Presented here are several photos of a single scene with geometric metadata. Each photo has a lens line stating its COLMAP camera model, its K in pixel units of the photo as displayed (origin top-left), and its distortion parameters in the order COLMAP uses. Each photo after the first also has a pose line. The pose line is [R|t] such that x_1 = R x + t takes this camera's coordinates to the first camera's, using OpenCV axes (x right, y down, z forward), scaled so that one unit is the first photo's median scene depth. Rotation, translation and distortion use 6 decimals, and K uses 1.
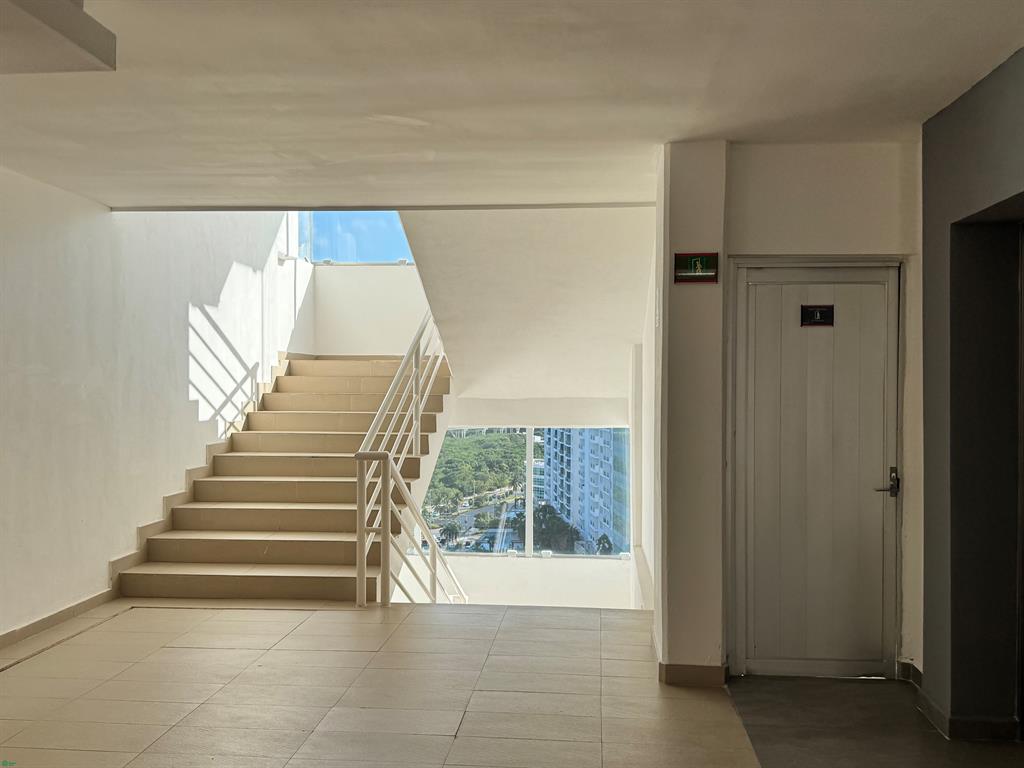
lens RADIAL K [[1005.4, 0, 510.7], [0, 1005.4, 383.3], [0, 0, 1]] dist [0.010617, 0.000000]
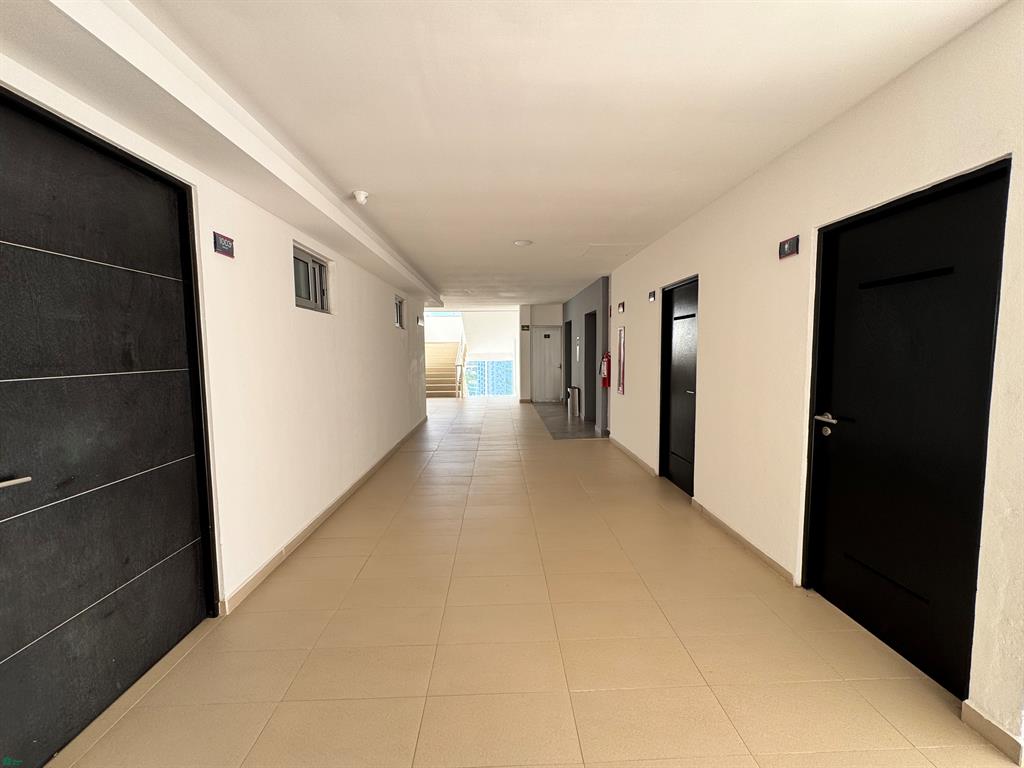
lens RADIAL K [[407.7, 0, 509.6], [0, 407.7, 383.4], [0, 0, 1]] dist [-0.011253, 0.000951]
pose [[0.993695, -0.018691, 0.110546, -0.151267], [0.009225, 0.996293, 0.085524, -0.003697], [-0.111735, -0.083965, 0.990184, -1.208842]]
